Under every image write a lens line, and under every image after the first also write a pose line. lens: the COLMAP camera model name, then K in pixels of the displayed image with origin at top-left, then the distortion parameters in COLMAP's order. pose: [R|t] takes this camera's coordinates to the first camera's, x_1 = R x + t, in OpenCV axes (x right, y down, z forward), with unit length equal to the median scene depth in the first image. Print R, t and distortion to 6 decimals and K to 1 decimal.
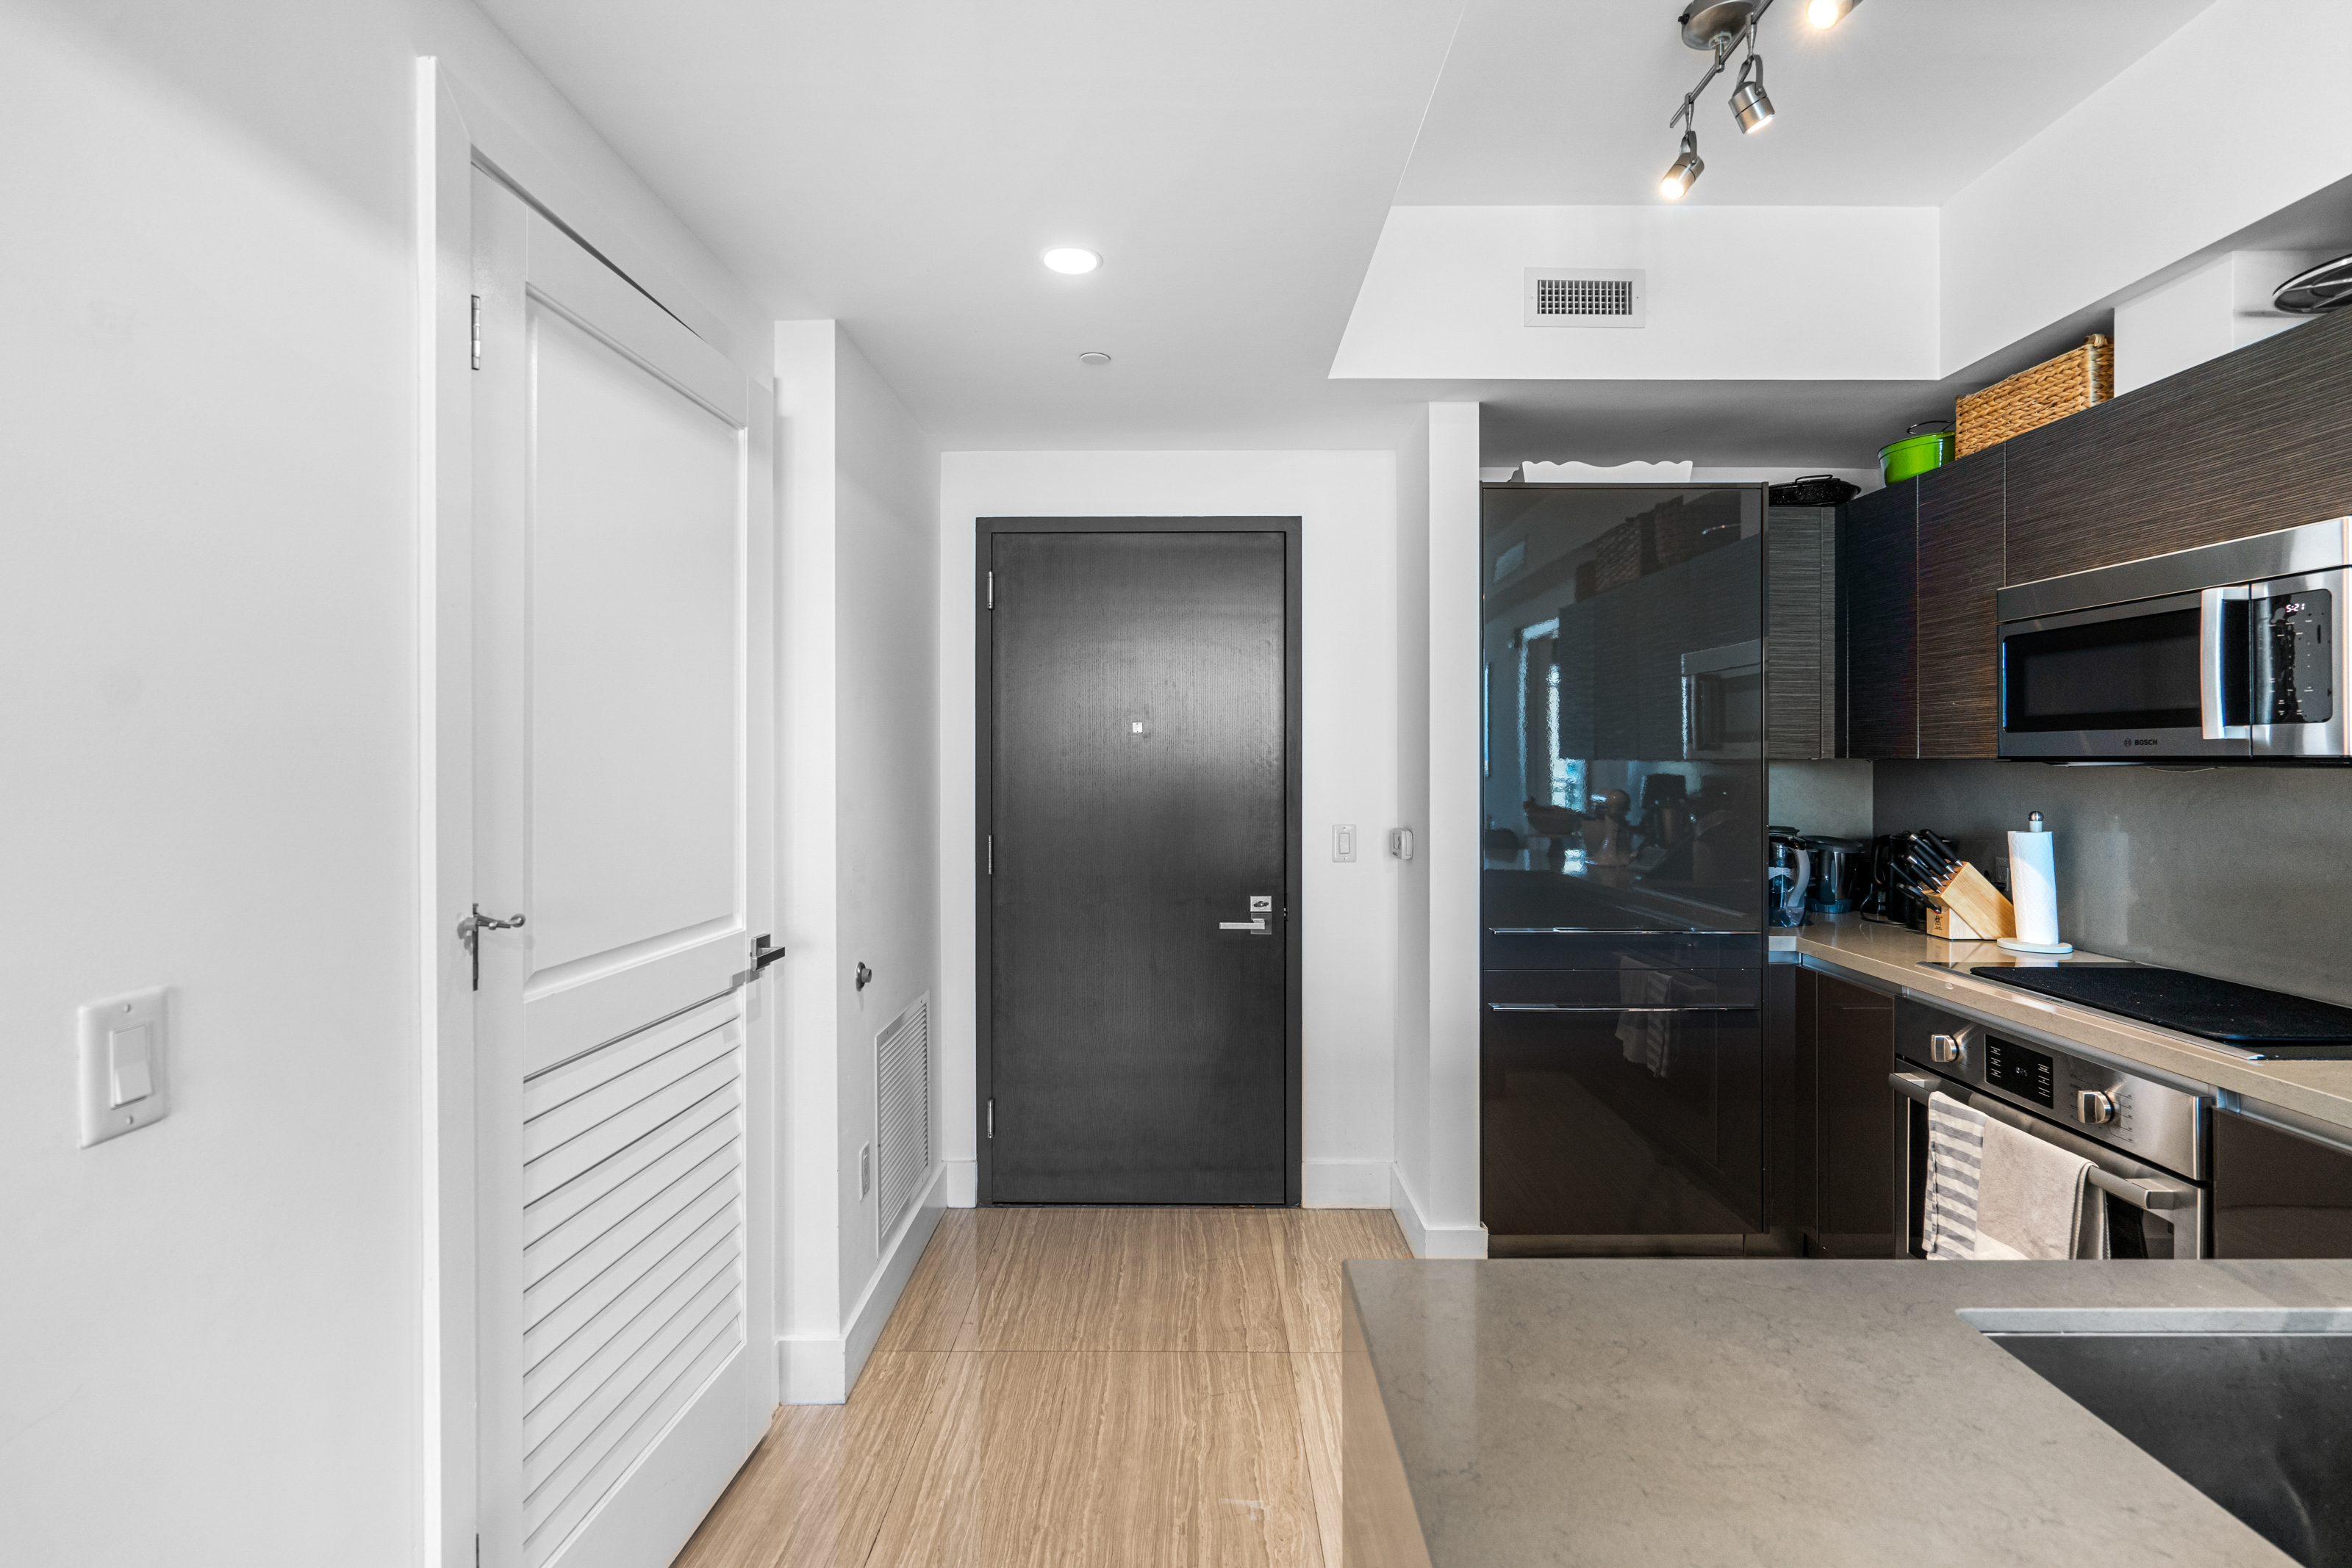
lens RADIAL K [[1078.2, 0, 1167.0], [0, 1078.2, 760.1], [0, 0, 1]] dist [-0.017265, 0.006322]
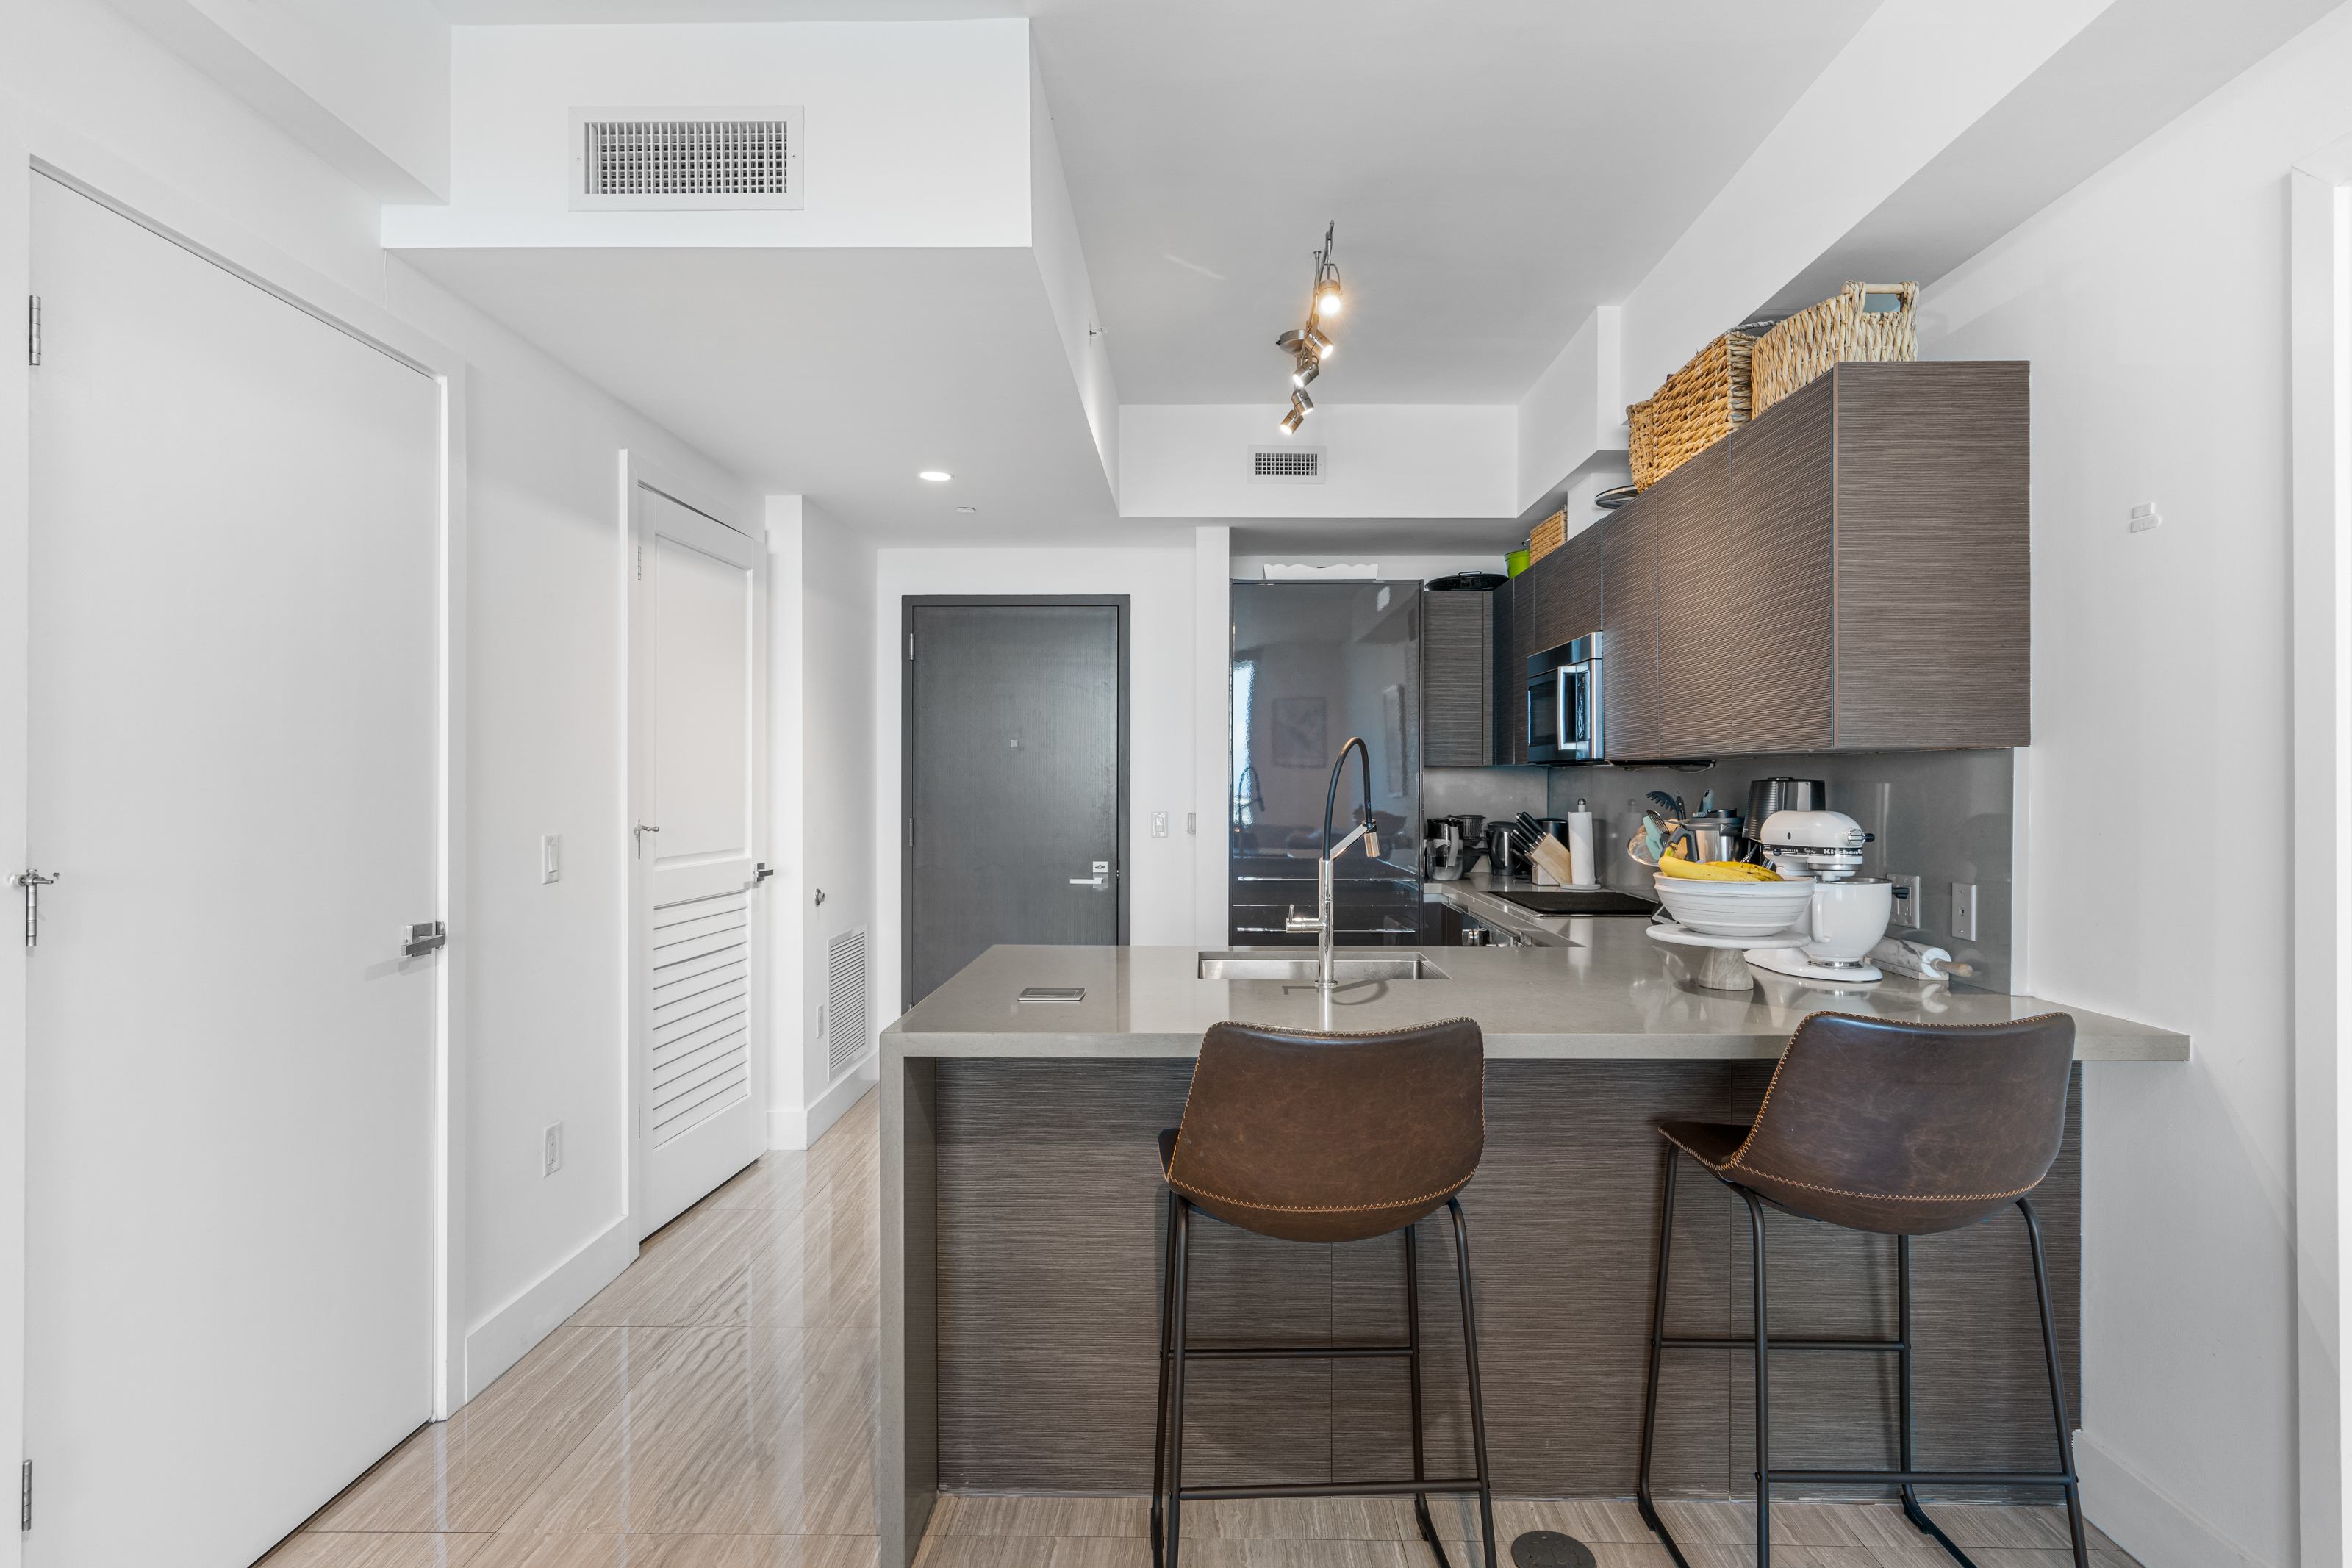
lens RADIAL K [[1217.4, 0, 1164.4], [0, 1217.4, 783.2], [0, 0, 1]] dist [-0.000337, 0.001479]
pose [[0.999928, 0.002398, -0.011756, 0.235555], [-0.002385, 0.999997, 0.001119, 0.025569], [0.011758, -0.001091, 0.999930, -0.753744]]
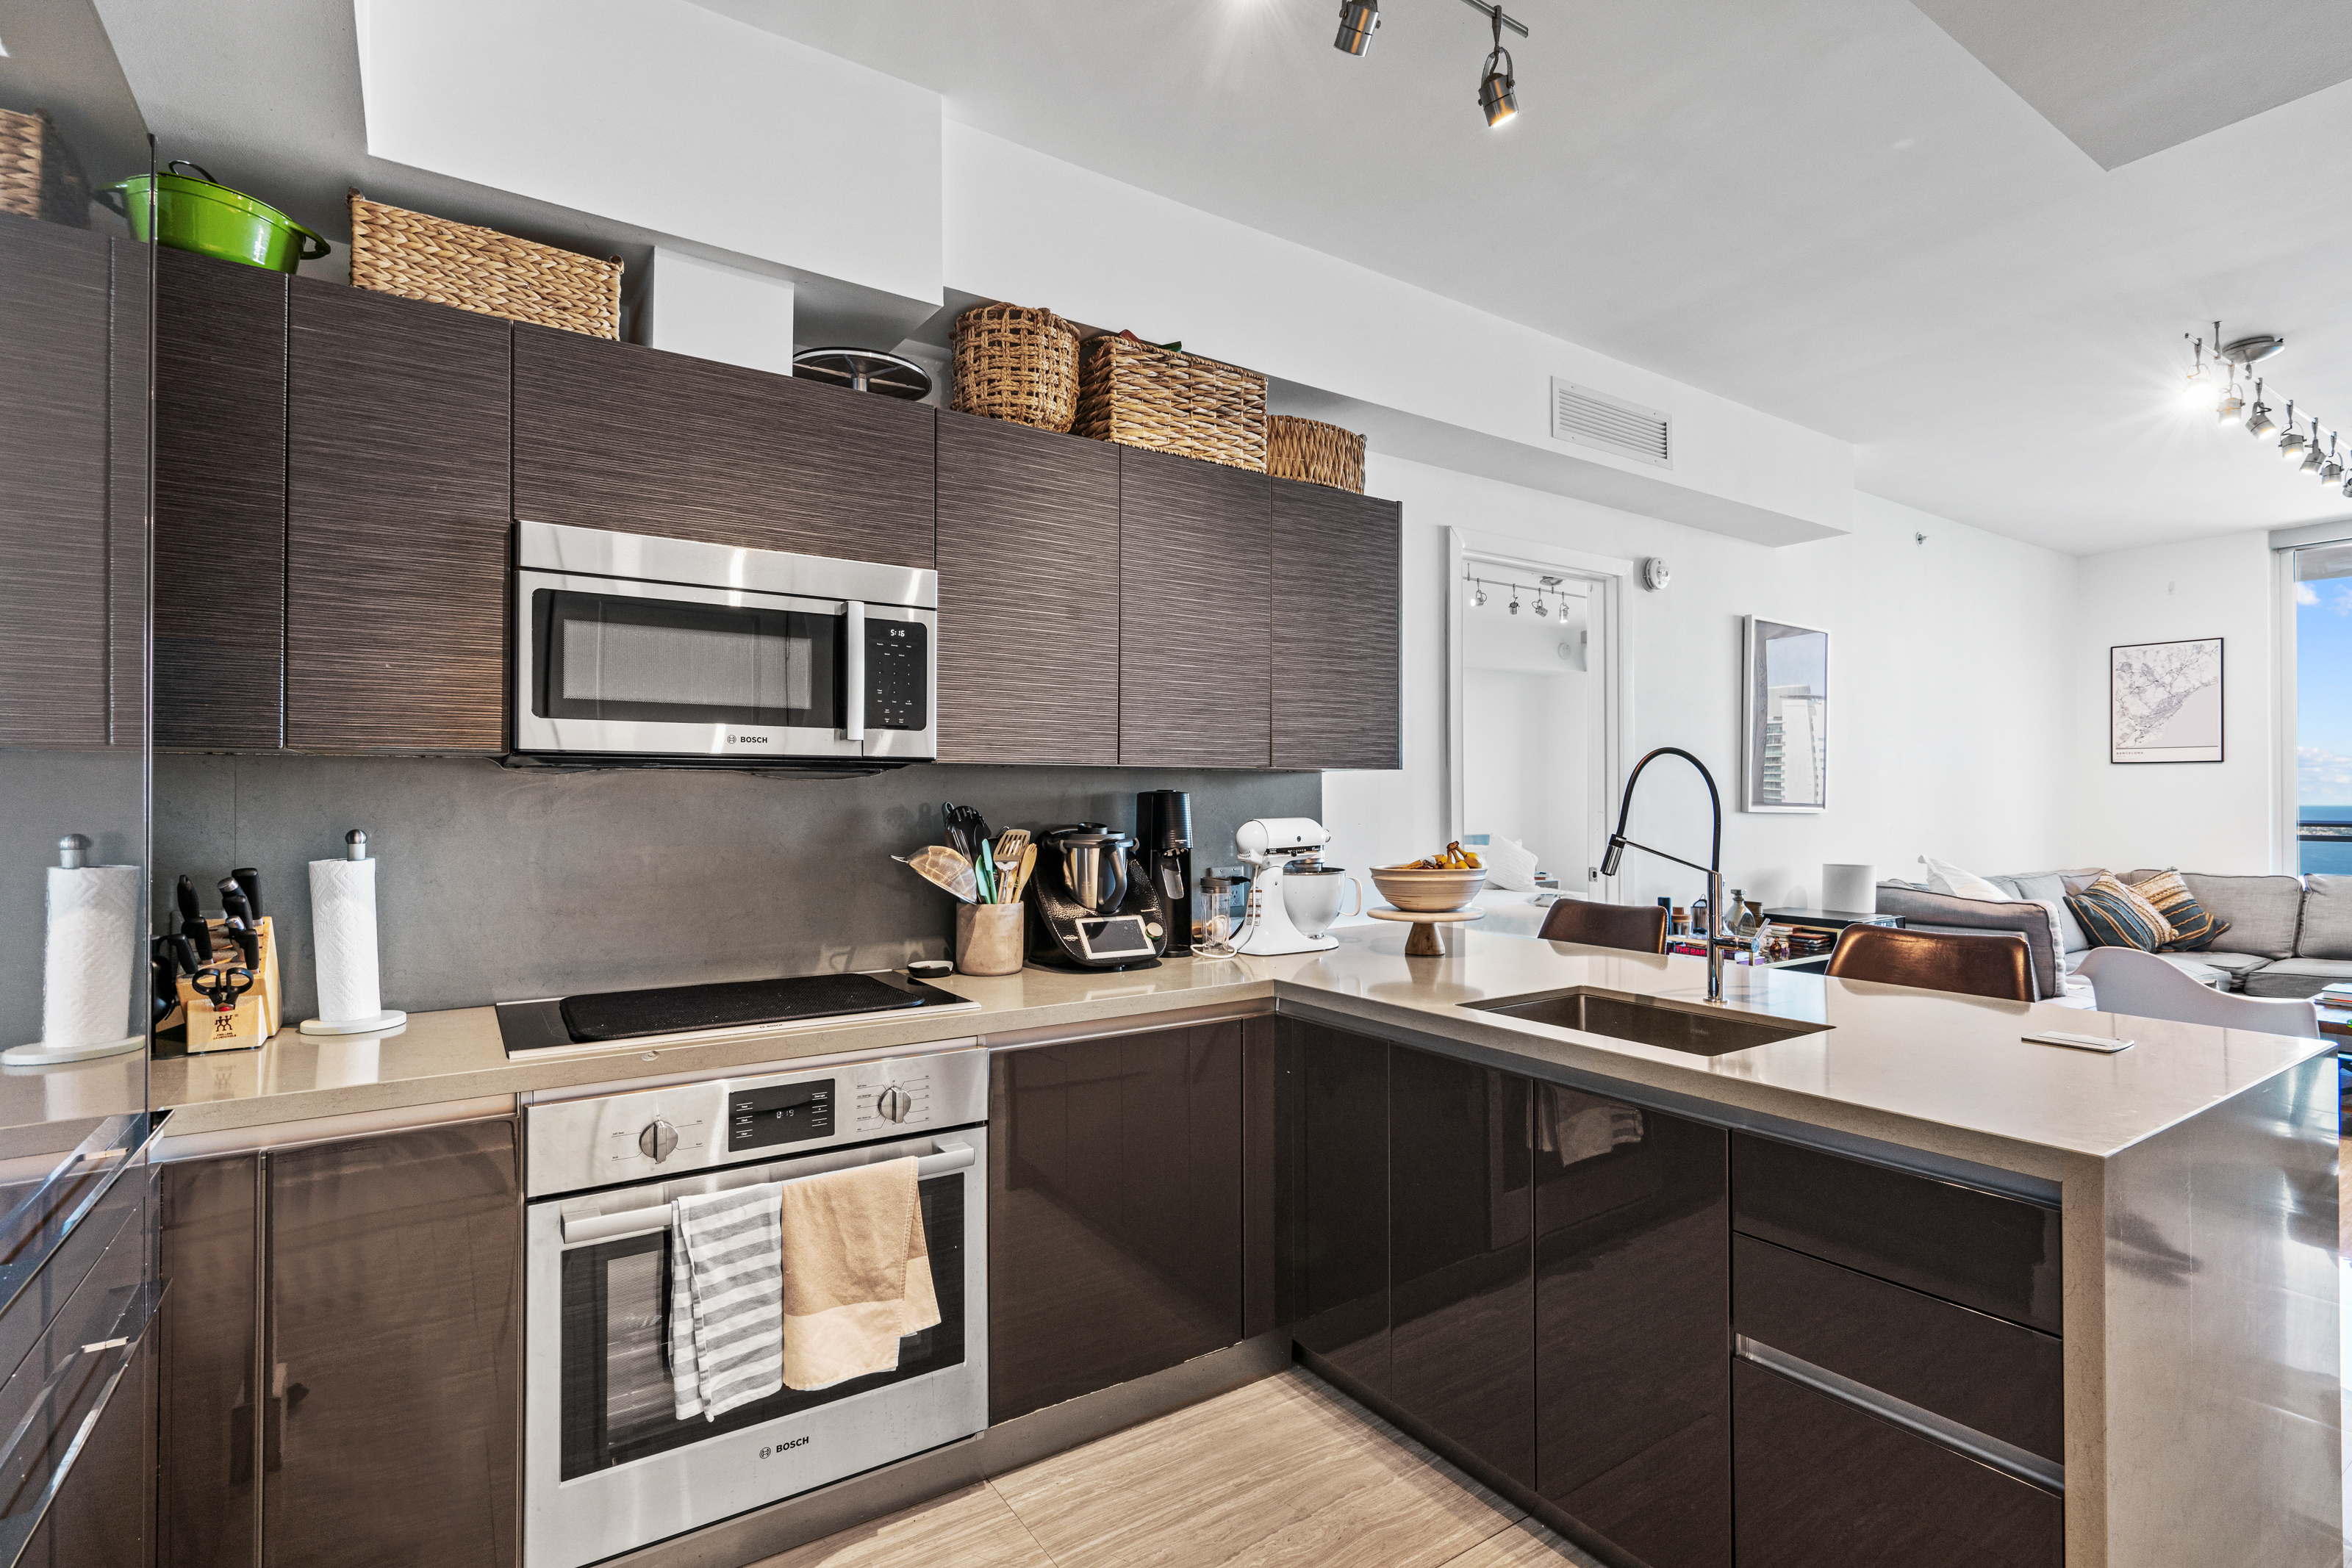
lens RADIAL K [[1131.3, 0, 1154.1], [0, 1131.3, 789.9], [0, 0, 1]] dist [-0.000242, 0.000556]
pose [[-0.575639, 0.008359, 0.817661, -0.095131], [0.002795, 0.999962, -0.008255, 0.029547], [-0.817699, -0.002467, -0.575641, 1.001419]]
